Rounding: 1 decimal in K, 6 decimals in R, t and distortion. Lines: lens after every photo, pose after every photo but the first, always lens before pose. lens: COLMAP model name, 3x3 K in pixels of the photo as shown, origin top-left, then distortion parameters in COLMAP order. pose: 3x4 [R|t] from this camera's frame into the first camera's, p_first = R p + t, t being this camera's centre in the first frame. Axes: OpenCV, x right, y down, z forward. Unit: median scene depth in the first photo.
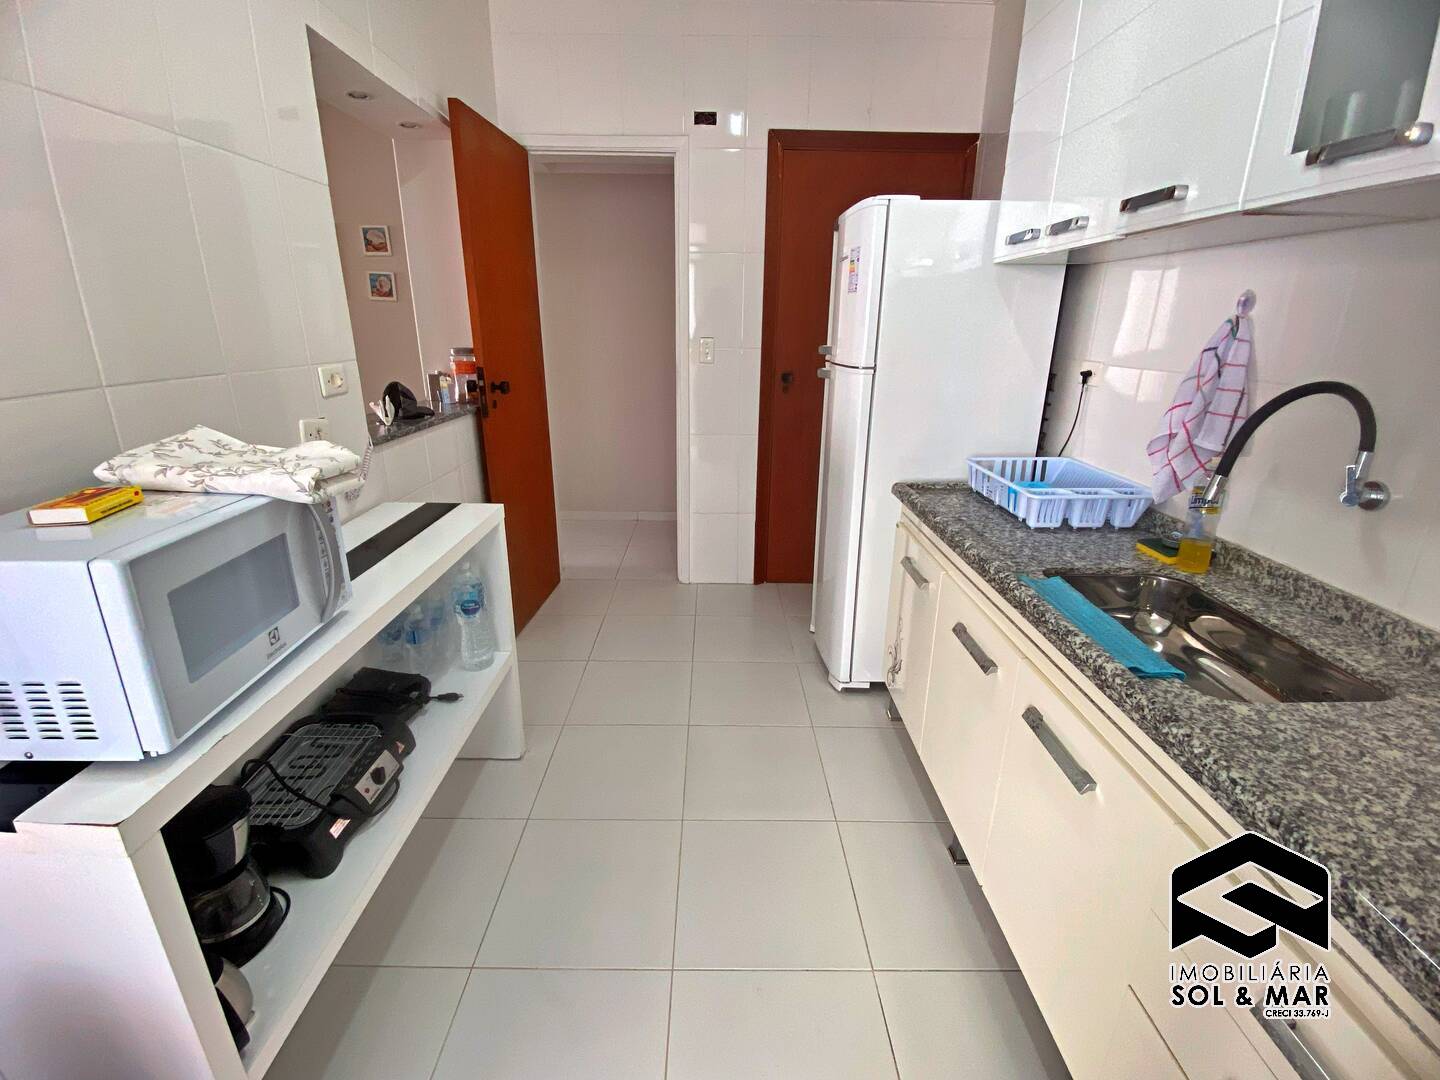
lens RADIAL K [[626.9, 0, 717.6], [0, 626.9, 531.8], [0, 0, 1]] dist [0.040982, -0.033469]
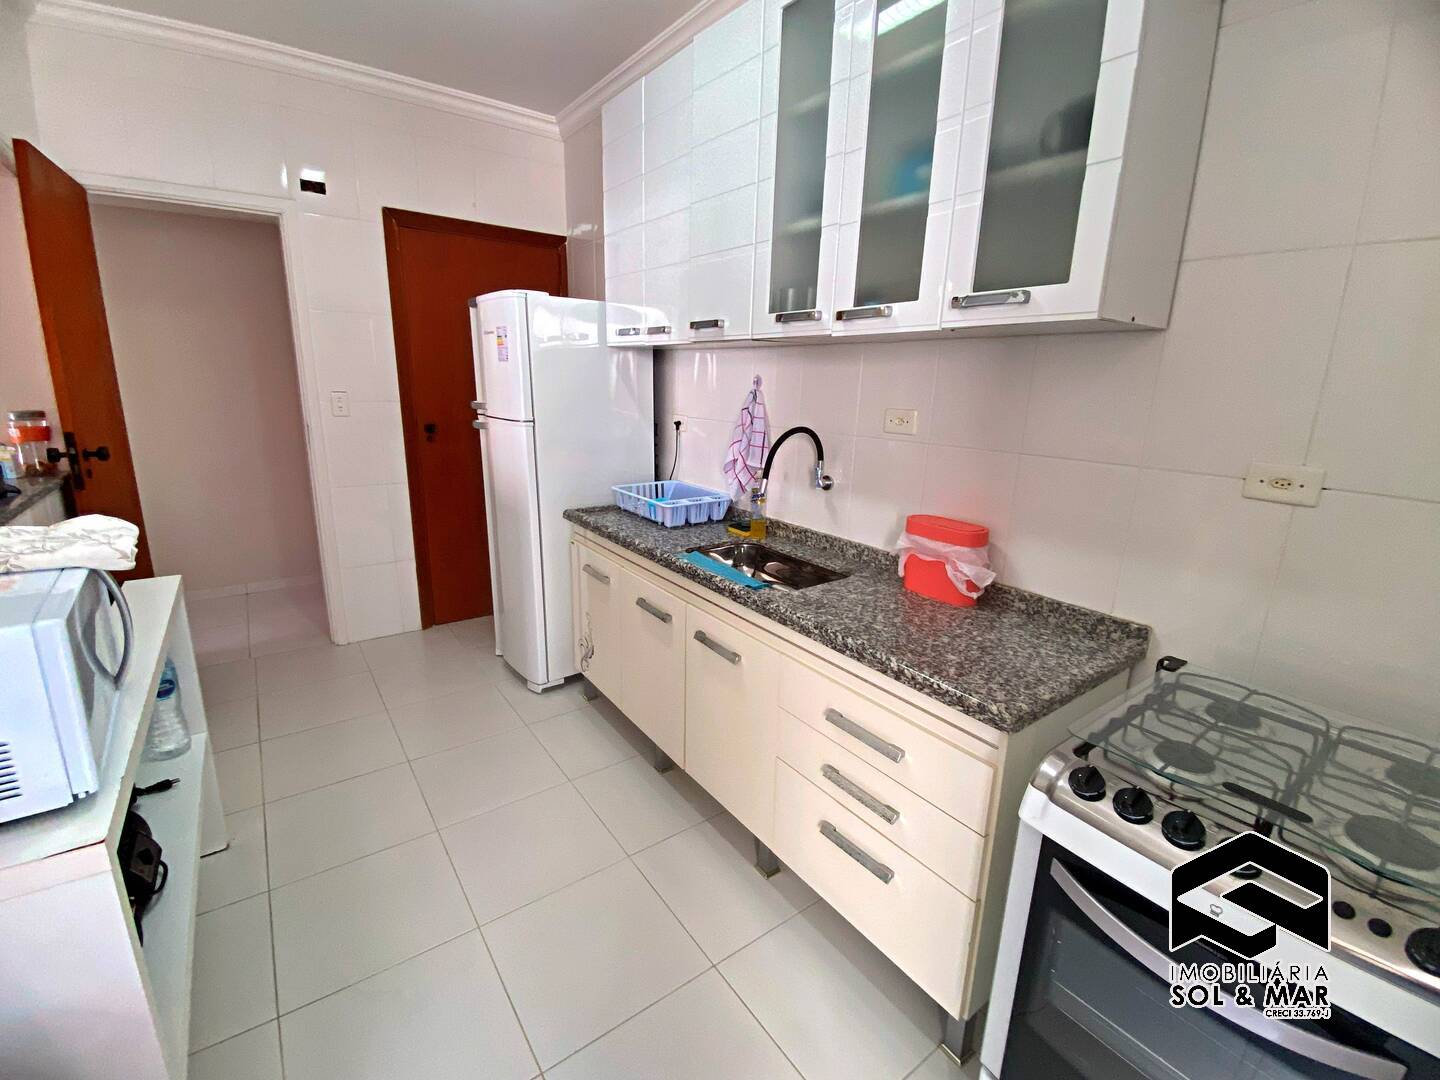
lens RADIAL K [[626.9, 0, 717.6], [0, 626.9, 531.8], [0, 0, 1]] dist [0.040982, -0.033469]
pose [[0.809768, -0.128139, 0.572587, -0.255372], [0.165401, 0.986138, -0.013227, 0.042609], [-0.562955, 0.105418, 0.819737, -0.267780]]
